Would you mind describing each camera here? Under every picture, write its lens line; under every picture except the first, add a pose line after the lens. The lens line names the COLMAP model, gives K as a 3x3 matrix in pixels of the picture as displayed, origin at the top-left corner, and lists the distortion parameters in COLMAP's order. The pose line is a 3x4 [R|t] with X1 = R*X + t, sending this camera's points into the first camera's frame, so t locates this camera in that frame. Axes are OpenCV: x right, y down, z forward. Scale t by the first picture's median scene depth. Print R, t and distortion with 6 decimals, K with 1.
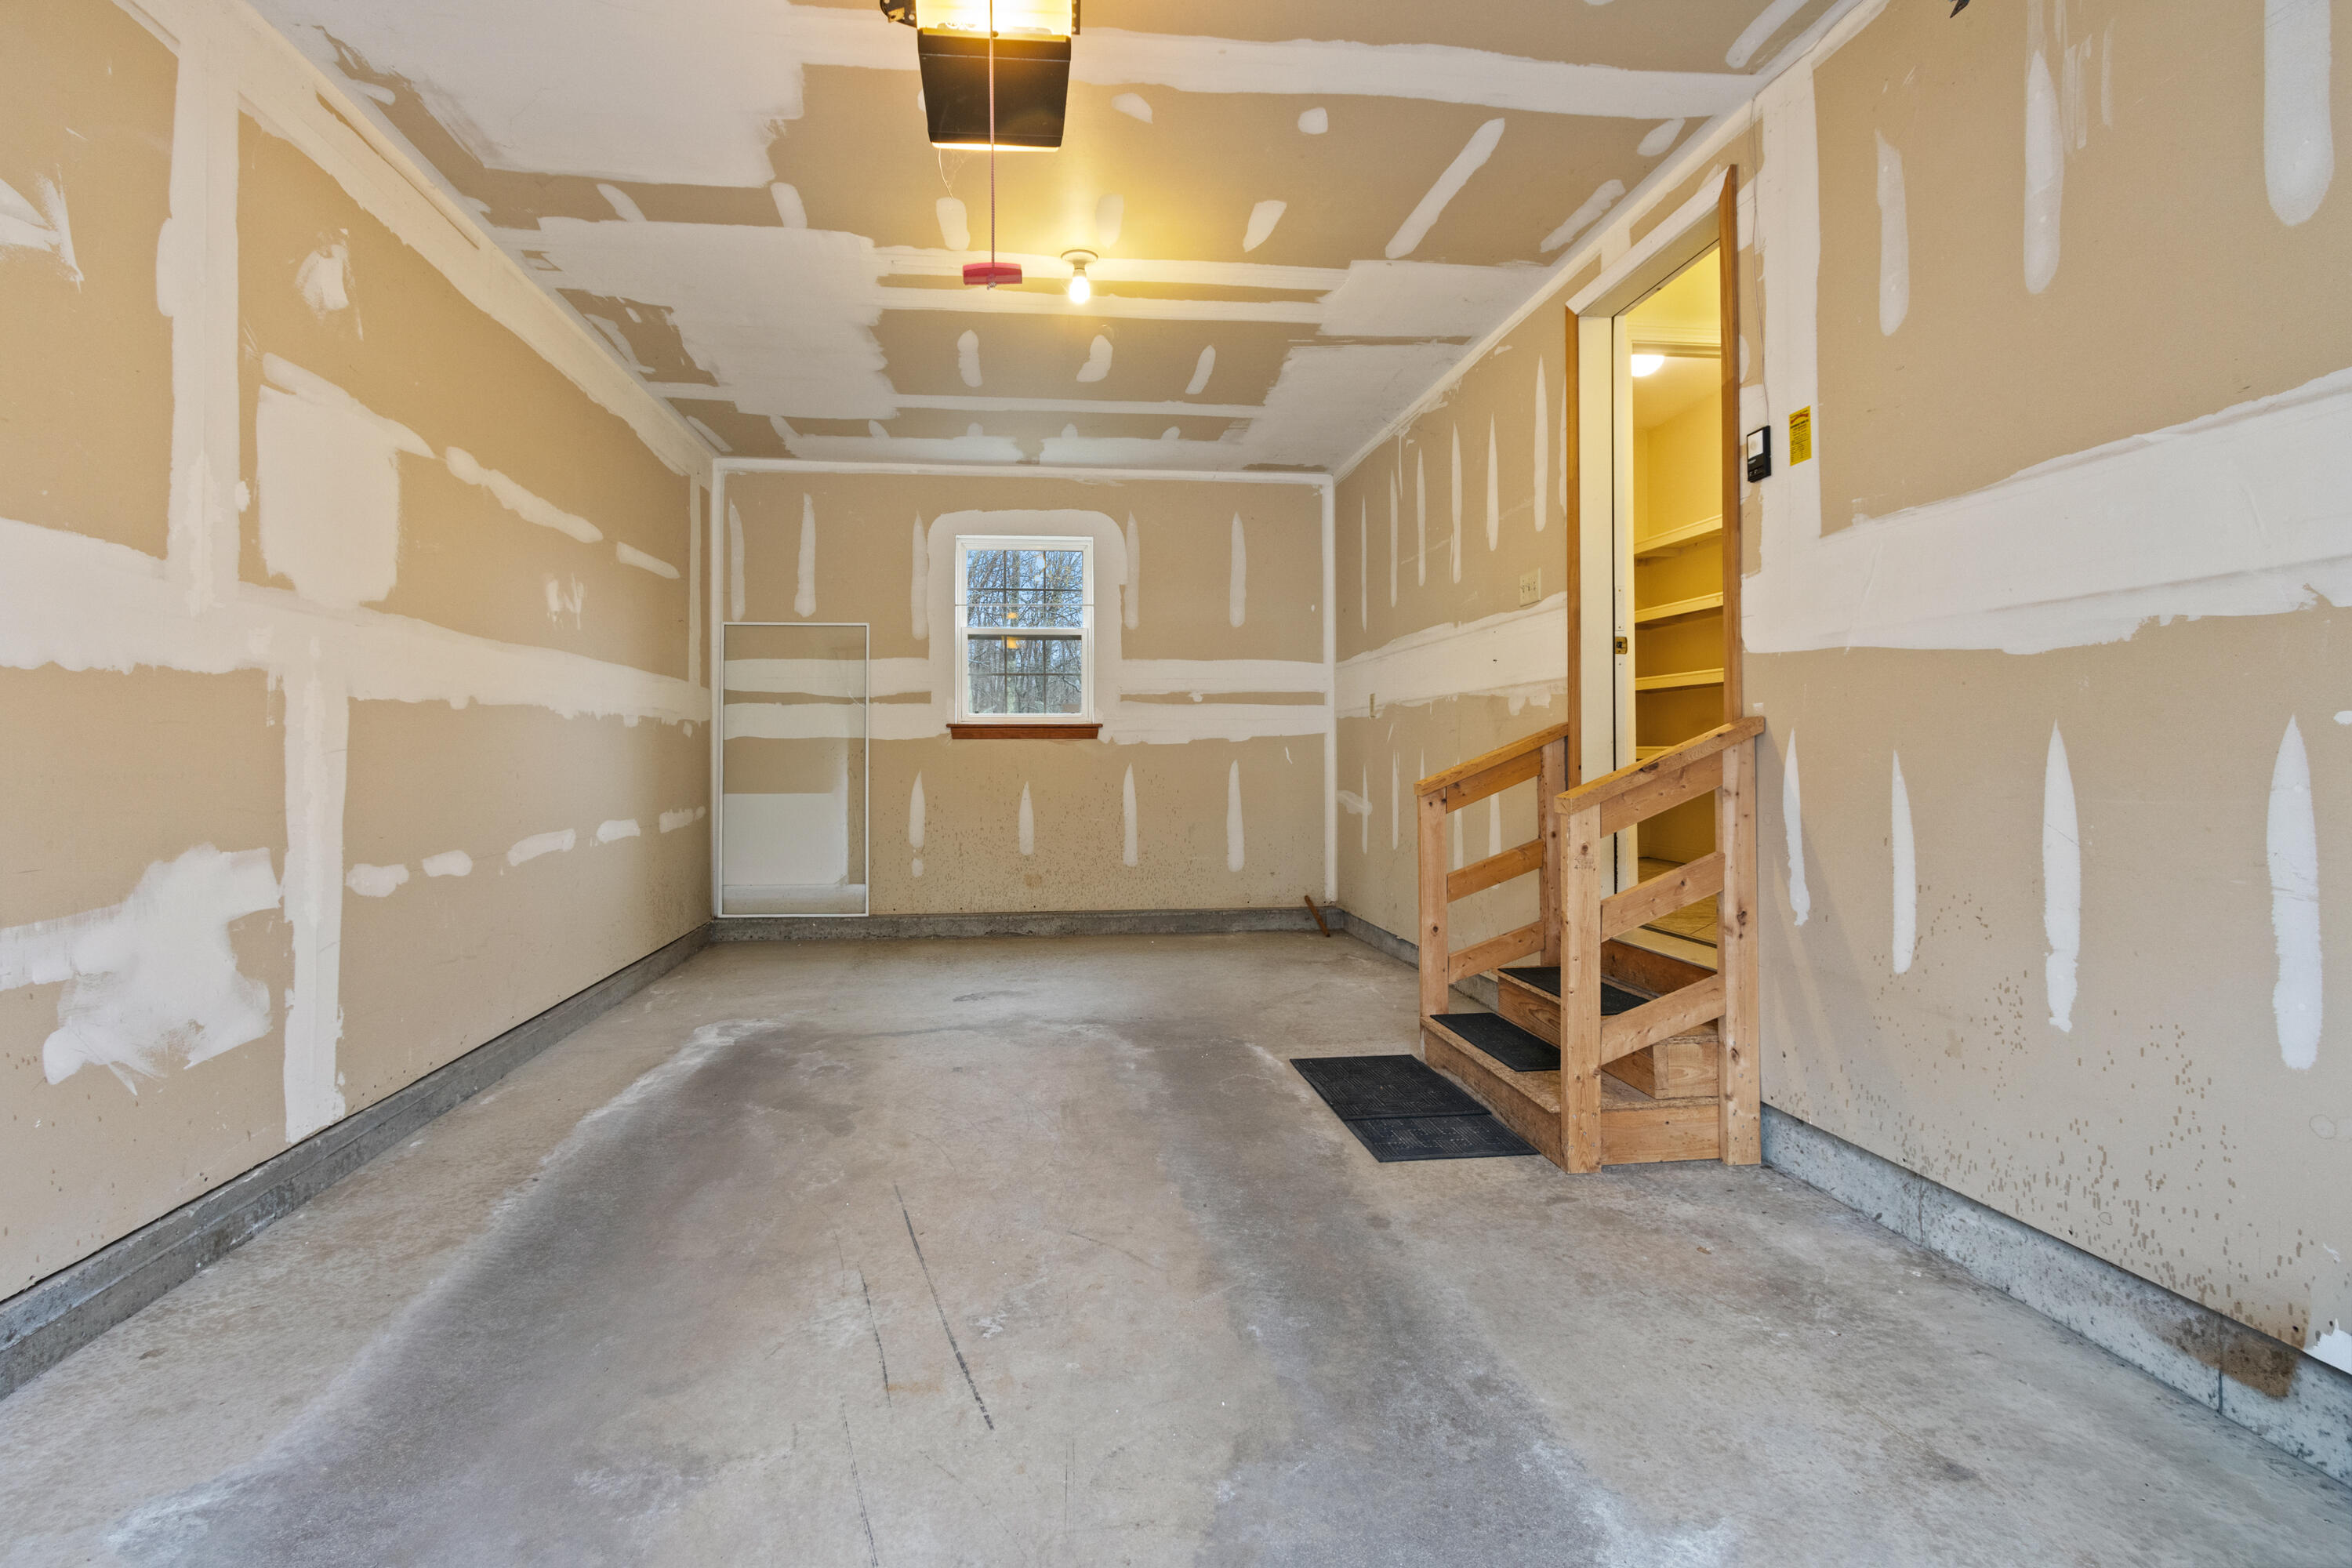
lens RADIAL K [[1112.2, 0, 1141.5], [0, 1112.2, 746.4], [0, 0, 1]] dist [0.005491, -0.000131]
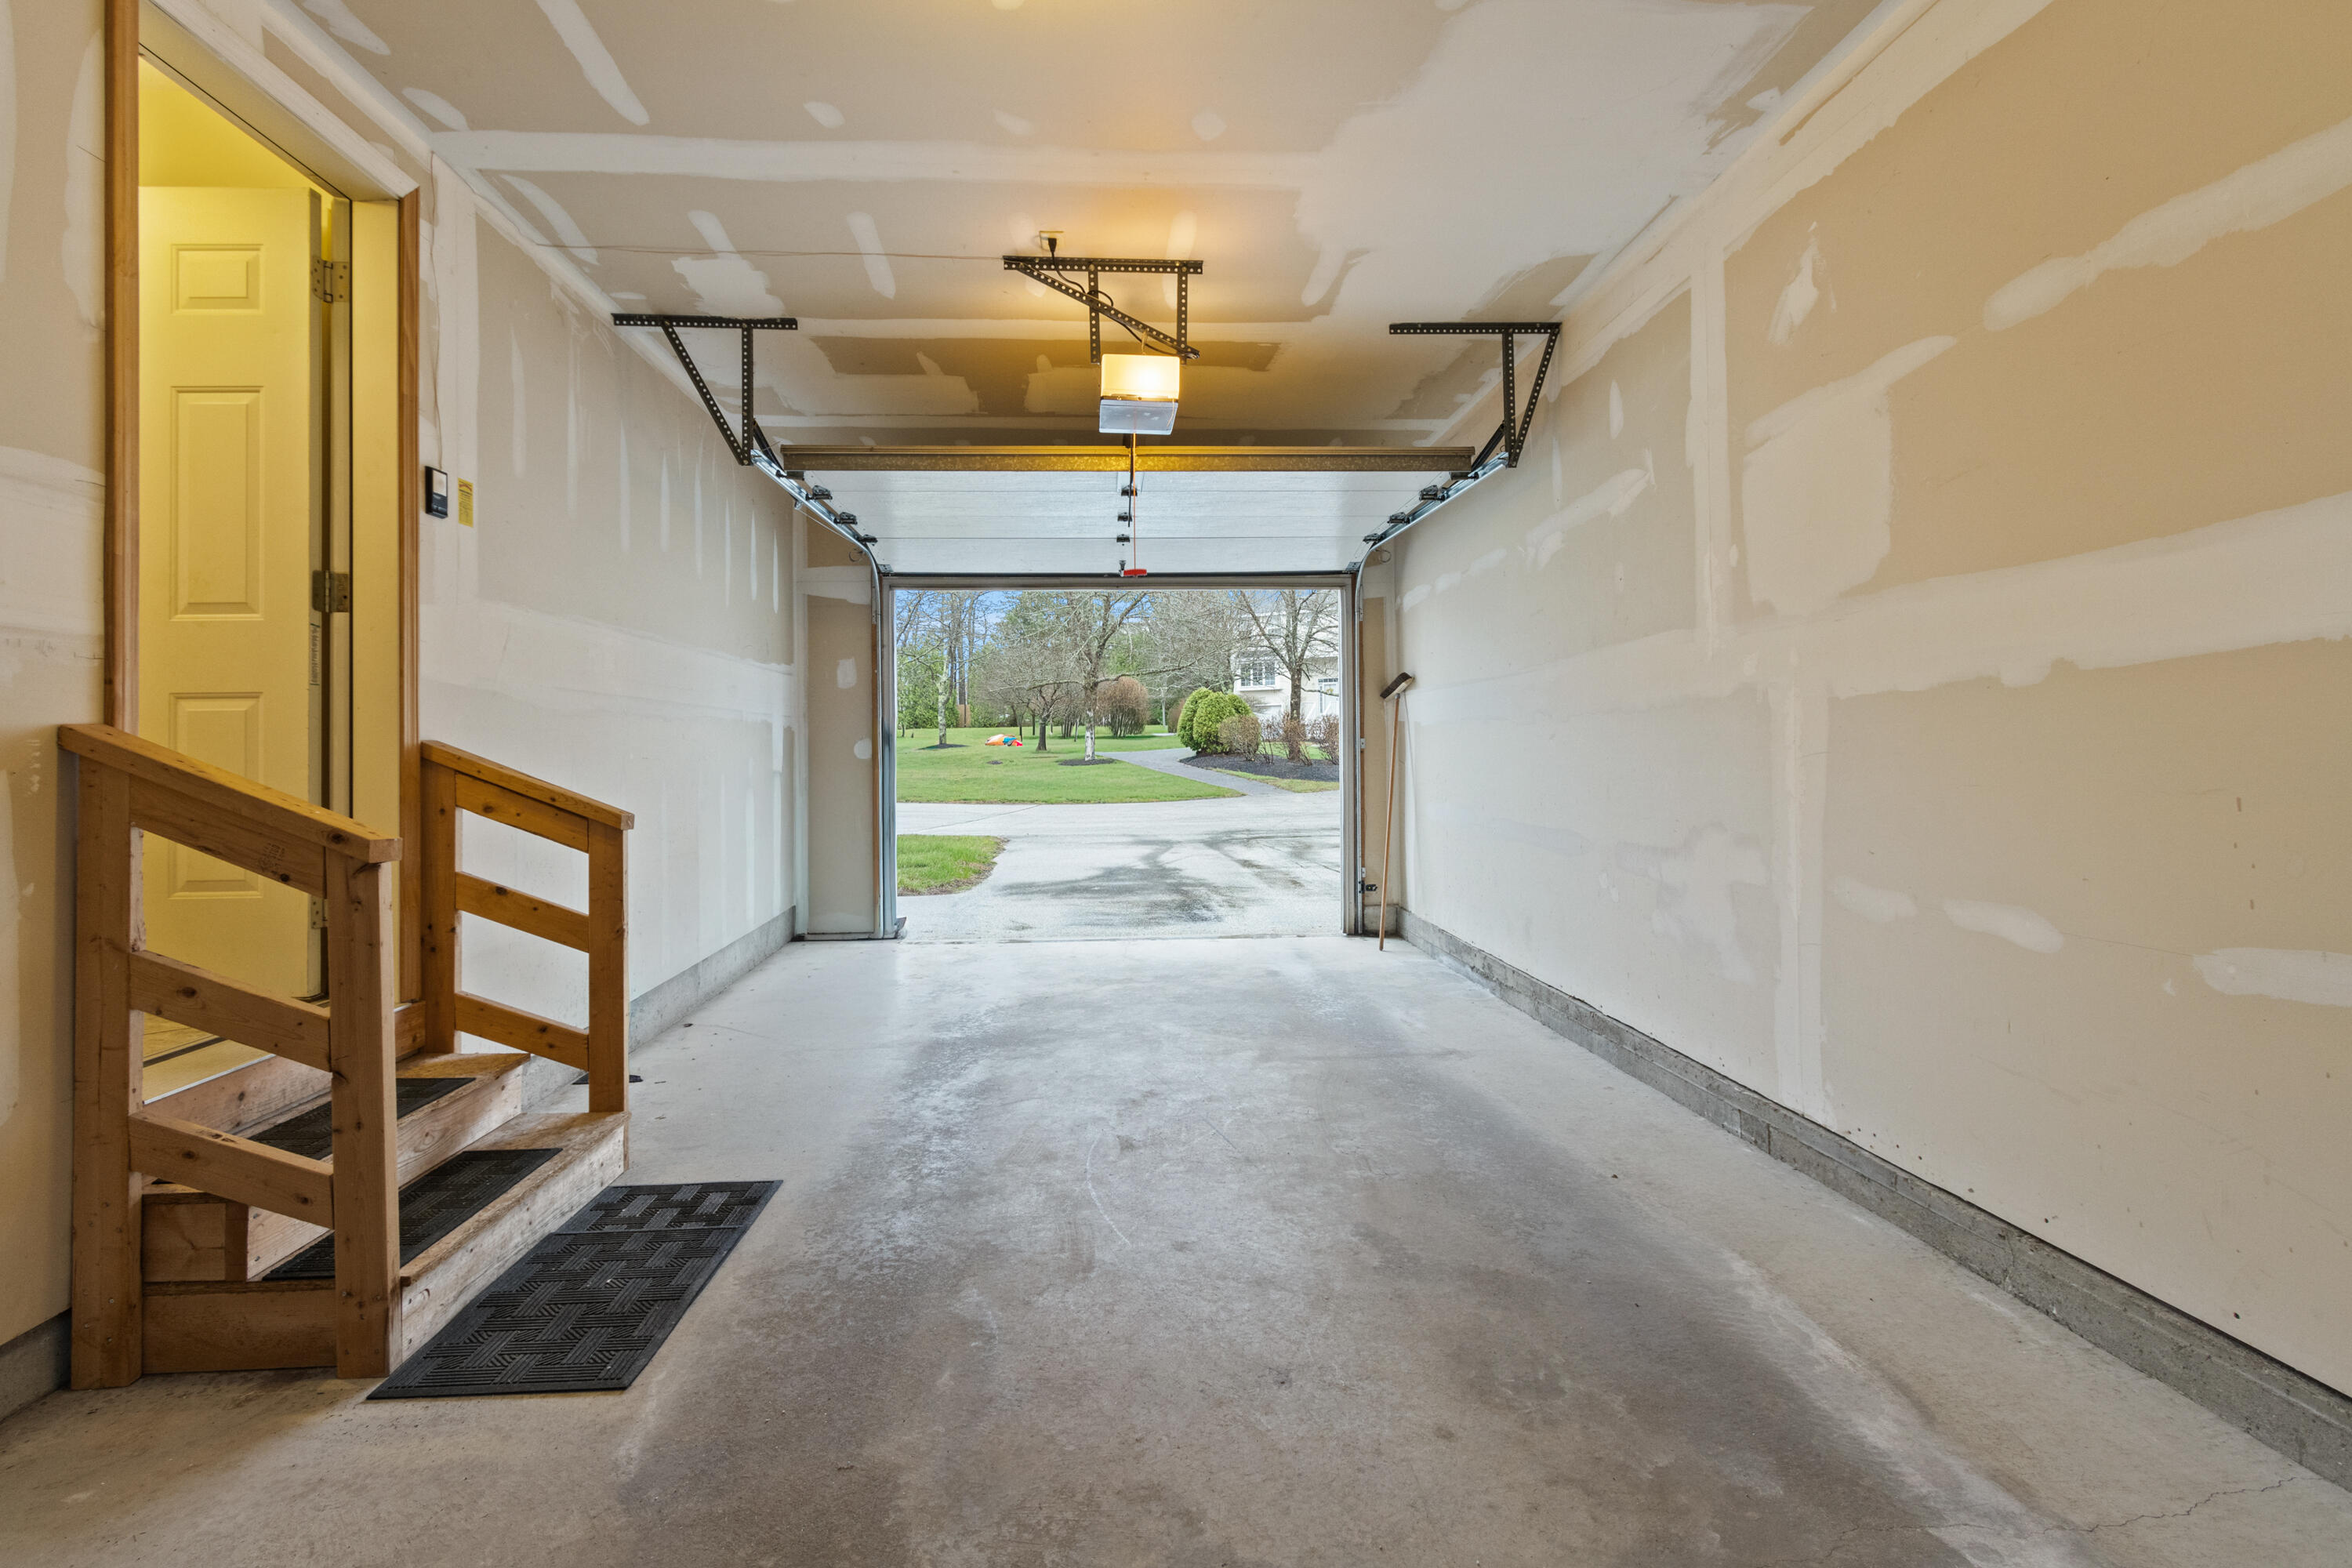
lens RADIAL K [[1112.2, 0, 1172.7], [0, 1112.2, 767.4], [0, 0, 1]] dist [0.005491, -0.000131]
pose [[-0.999003, 0.012839, 0.042754, -0.188626], [0.012827, 0.999918, -0.000551, 0.009662], [-0.042757, -0.000003, -0.999085, 2.042005]]
